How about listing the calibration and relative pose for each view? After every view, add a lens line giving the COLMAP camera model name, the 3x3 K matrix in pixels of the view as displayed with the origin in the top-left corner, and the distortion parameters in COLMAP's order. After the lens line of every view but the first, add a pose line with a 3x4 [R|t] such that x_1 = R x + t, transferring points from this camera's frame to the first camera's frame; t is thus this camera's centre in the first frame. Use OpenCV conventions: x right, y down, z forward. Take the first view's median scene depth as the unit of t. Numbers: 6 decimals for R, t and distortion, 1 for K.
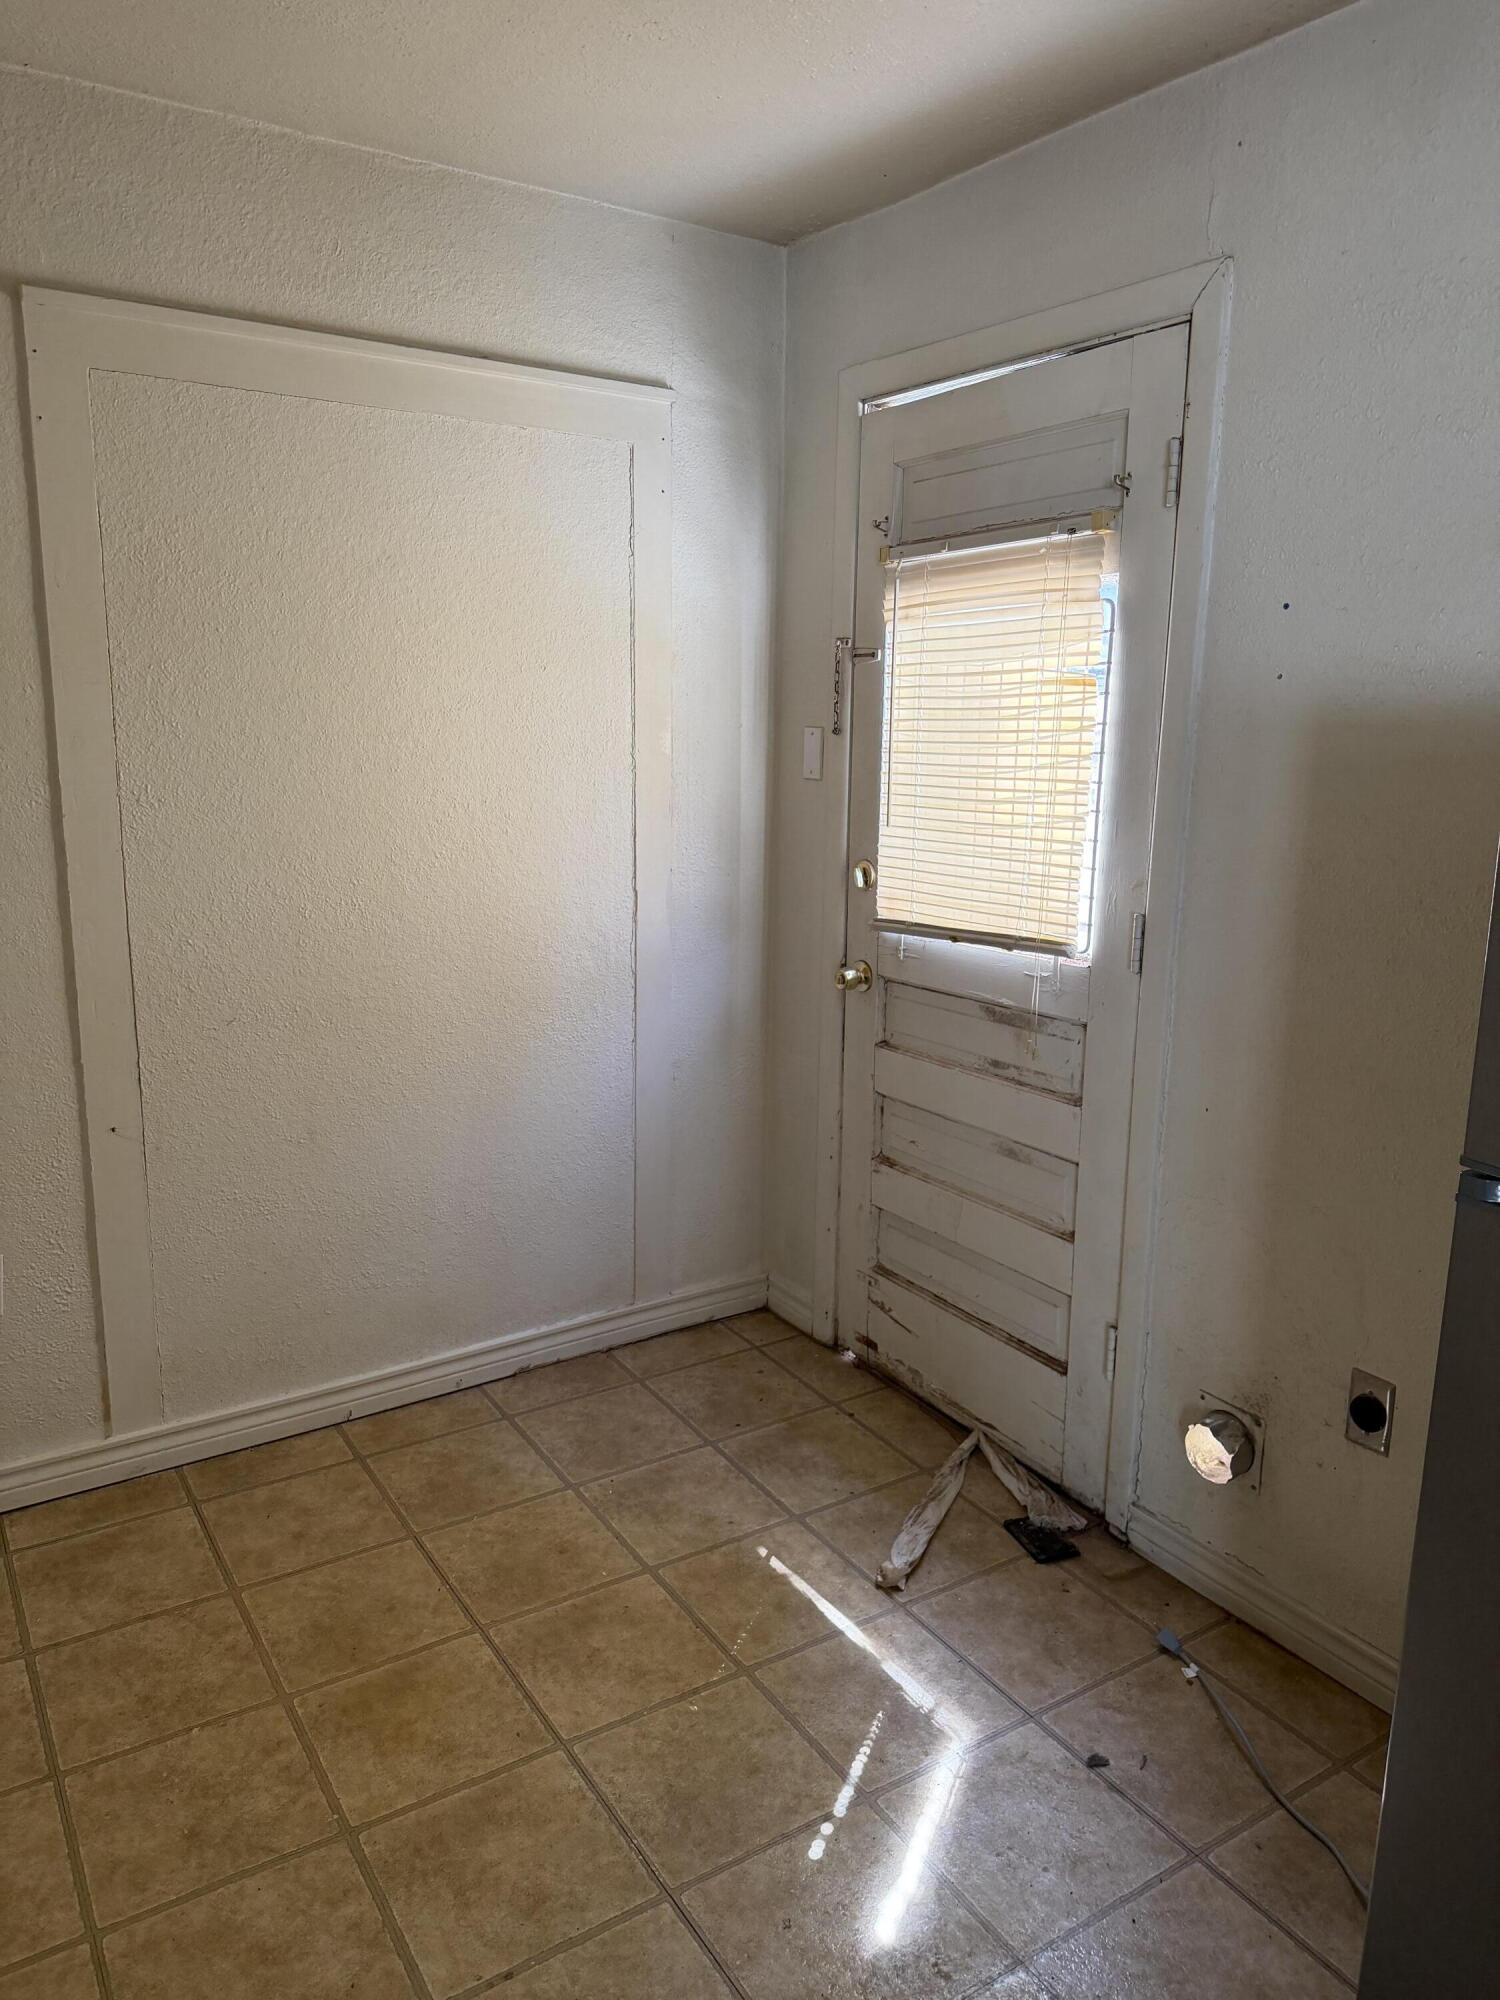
lens RADIAL K [[1412.7, 0, 736.2], [0, 1412.7, 1008.2], [0, 0, 1]] dist [0.034139, -0.035604]
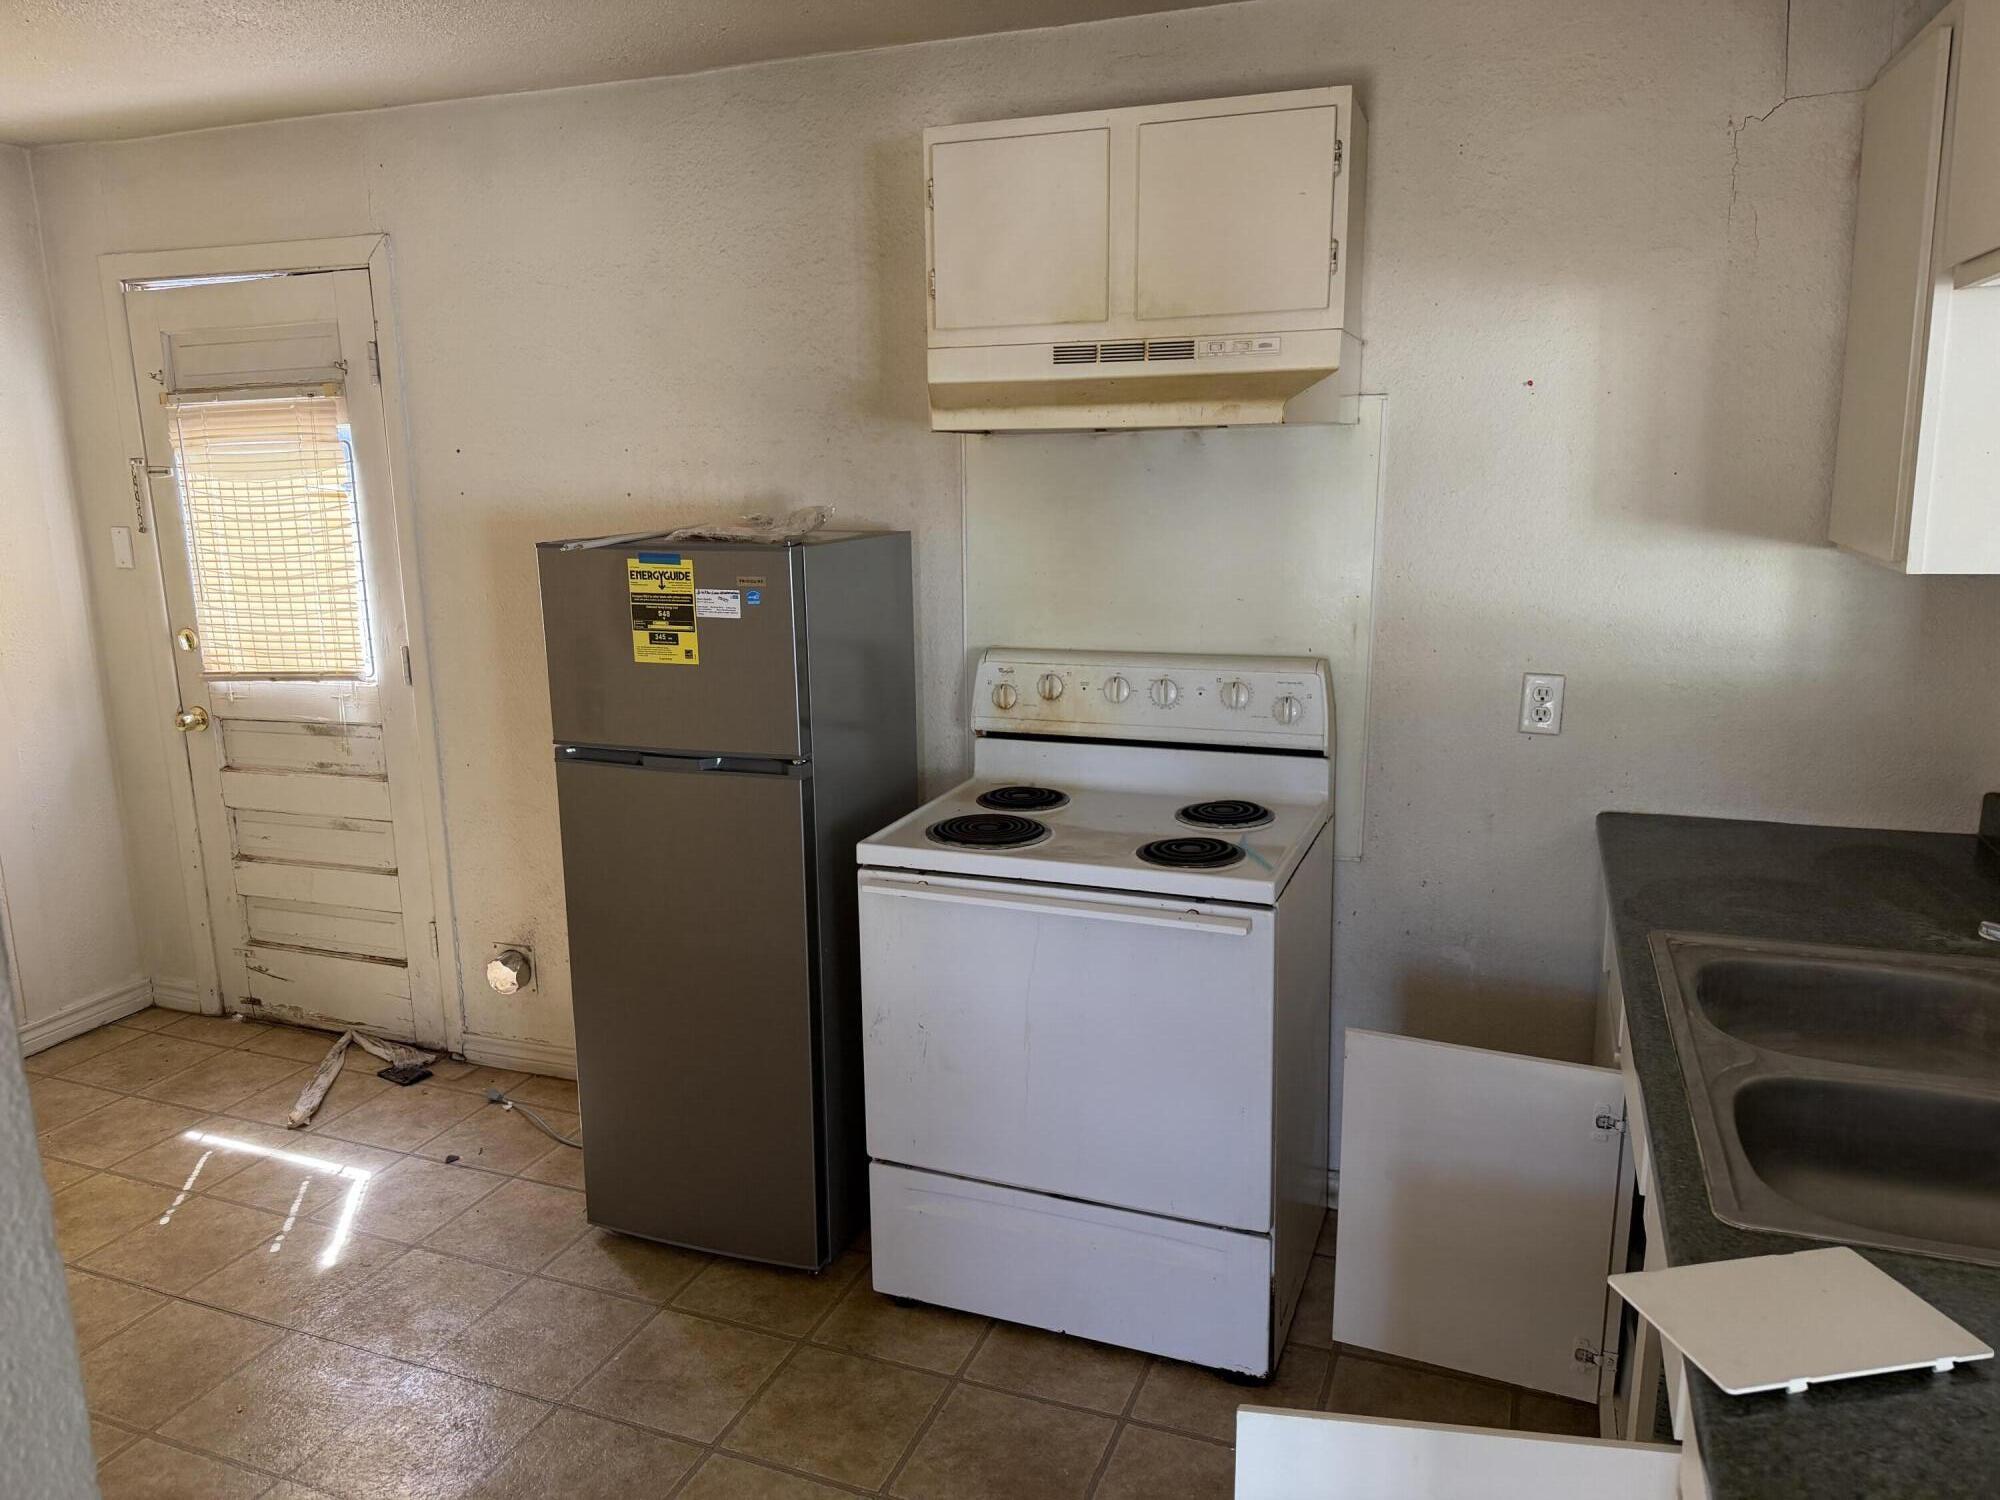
lens RADIAL K [[1412.7, 0, 963.2], [0, 1412.7, 742.5], [0, 0, 1]] dist [0.034139, -0.035604]
pose [[0.813956, -0.146603, 0.562124, -0.087872], [0.149143, 0.987936, 0.041698, 0.056062], [-0.561455, 0.049896, 0.826001, -0.532014]]
